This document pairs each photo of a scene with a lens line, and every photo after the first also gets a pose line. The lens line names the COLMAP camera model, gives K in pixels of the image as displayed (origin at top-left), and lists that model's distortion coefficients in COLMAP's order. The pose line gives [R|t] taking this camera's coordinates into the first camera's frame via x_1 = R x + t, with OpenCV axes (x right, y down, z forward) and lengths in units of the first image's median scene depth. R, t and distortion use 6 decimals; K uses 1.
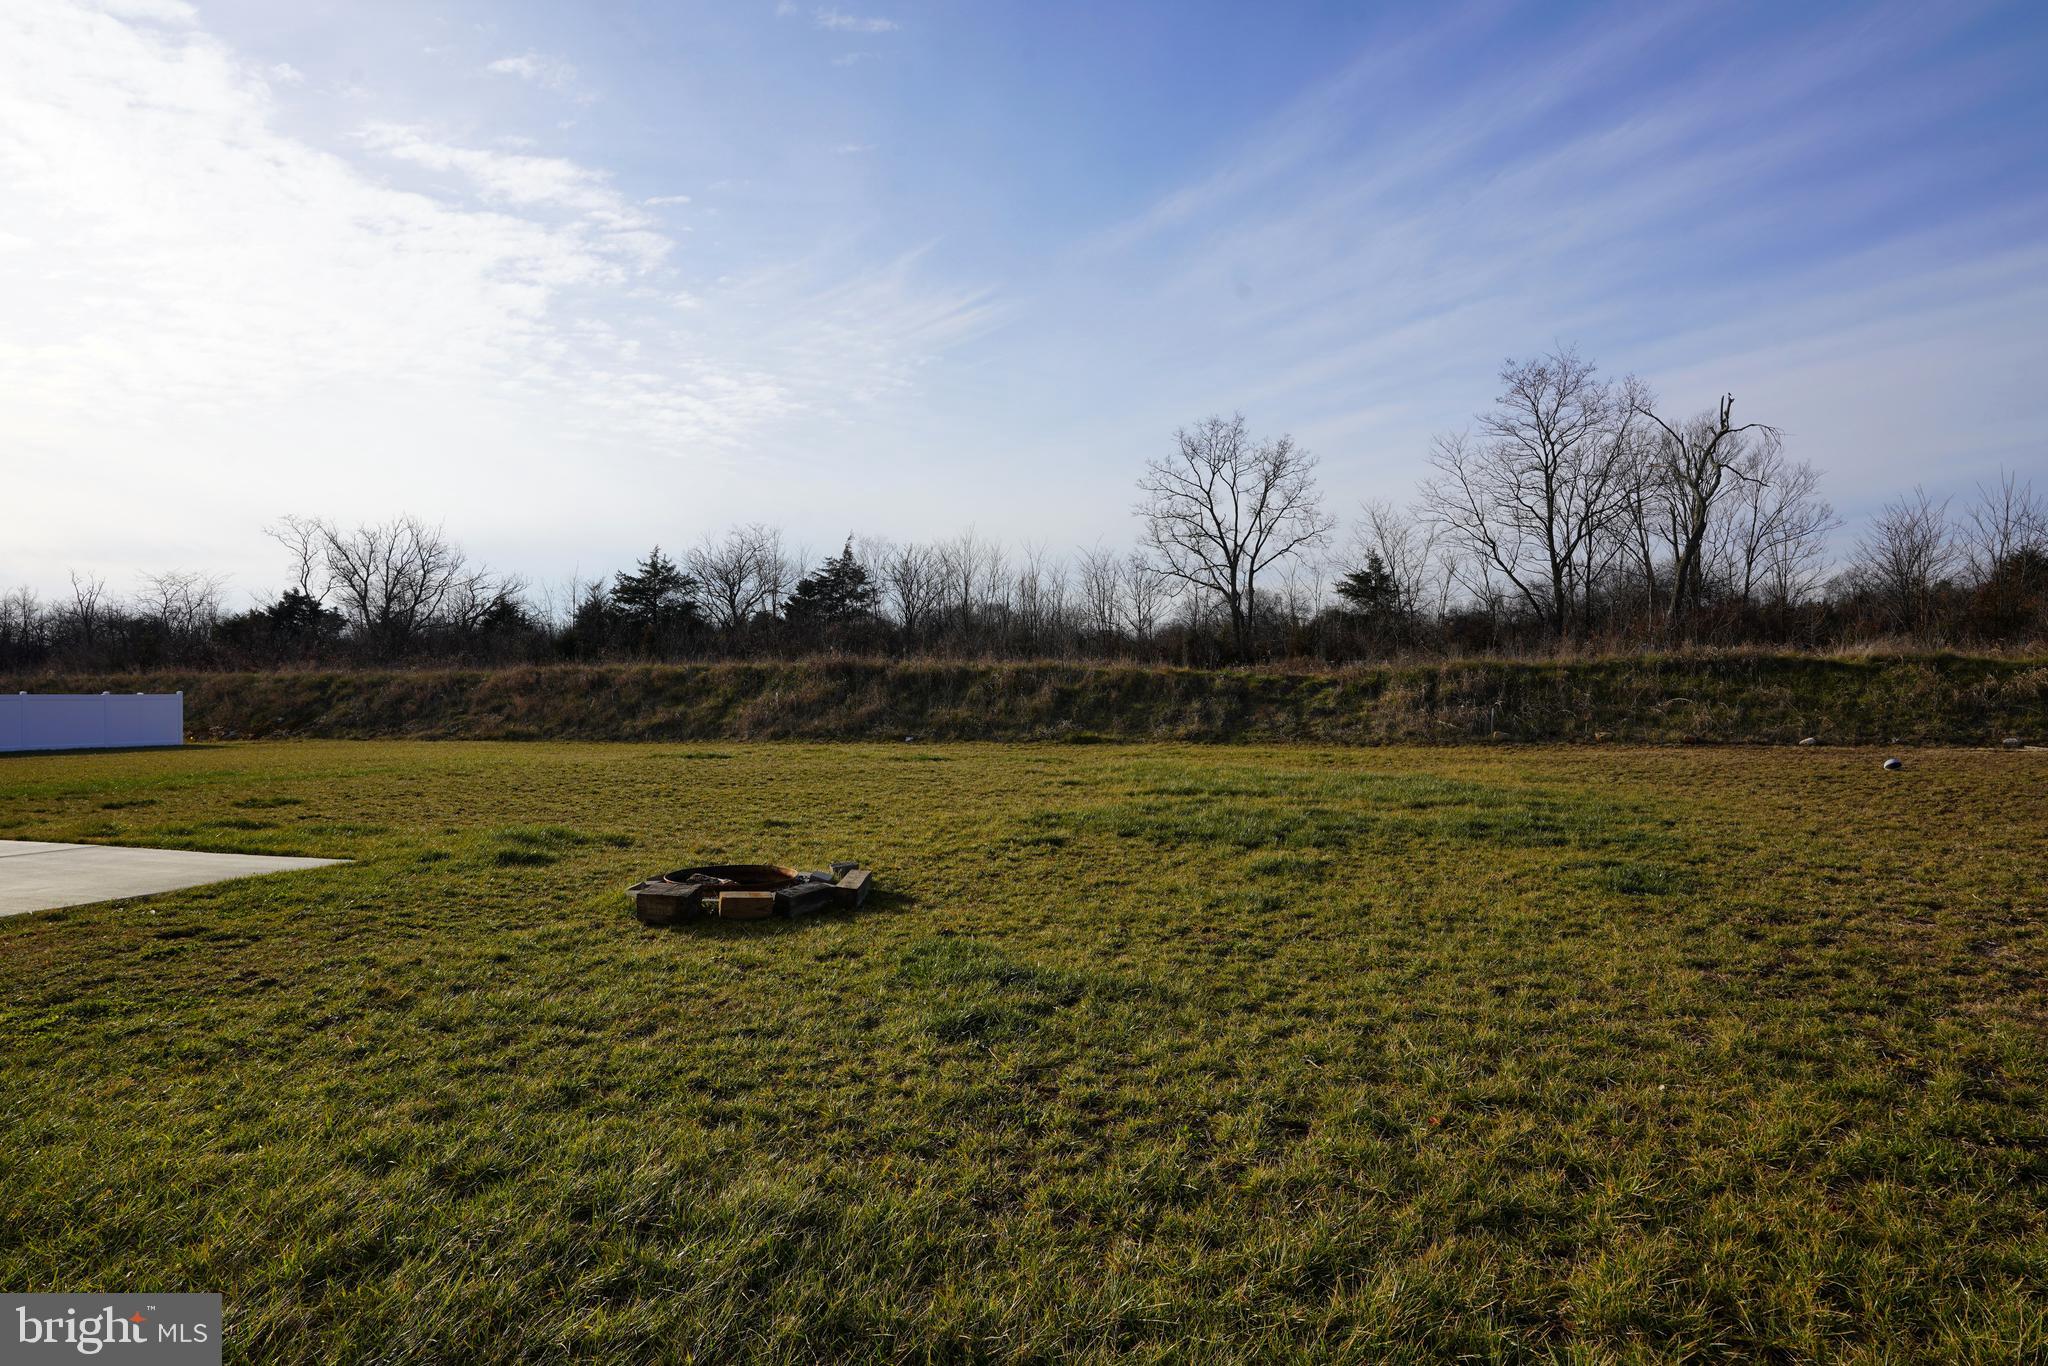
lens RADIAL K [[1161.2, 0, 1025.3], [0, 1161.2, 674.9], [0, 0, 1]] dist [0.004253, 0.001815]
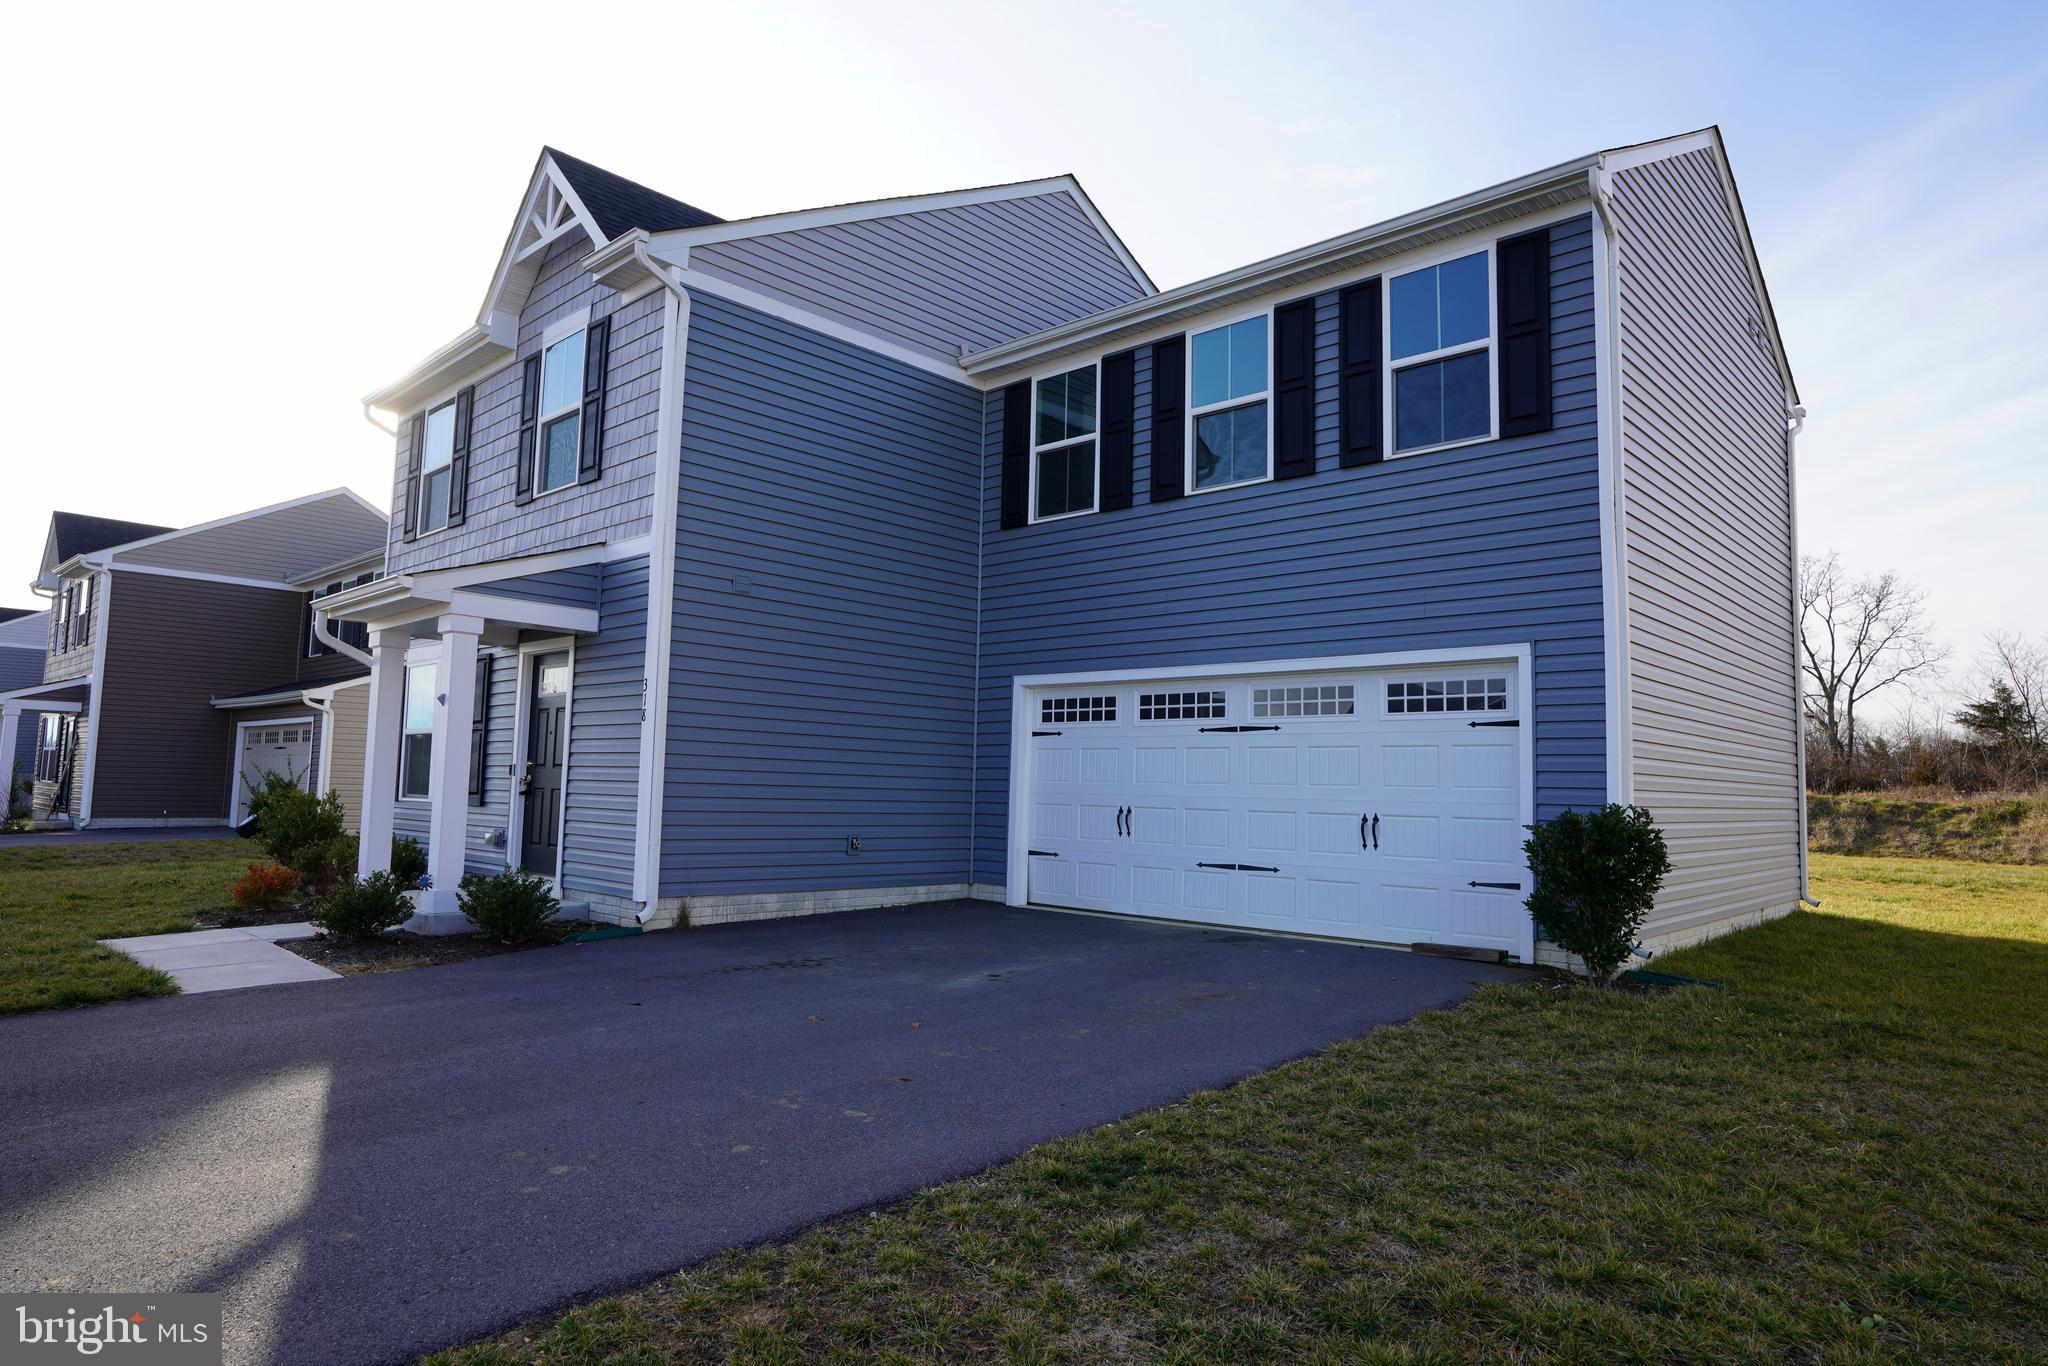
lens RADIAL K [[1161.2, 0, 1022.8], [0, 1161.2, 688.0], [0, 0, 1]] dist [0.004253, 0.001815]
pose [[0.920255, -0.001334, -0.391317, -0.081882], [-0.032727, 0.996229, -0.080359, 0.006066], [0.389949, 0.086758, 0.916740, -0.244460]]
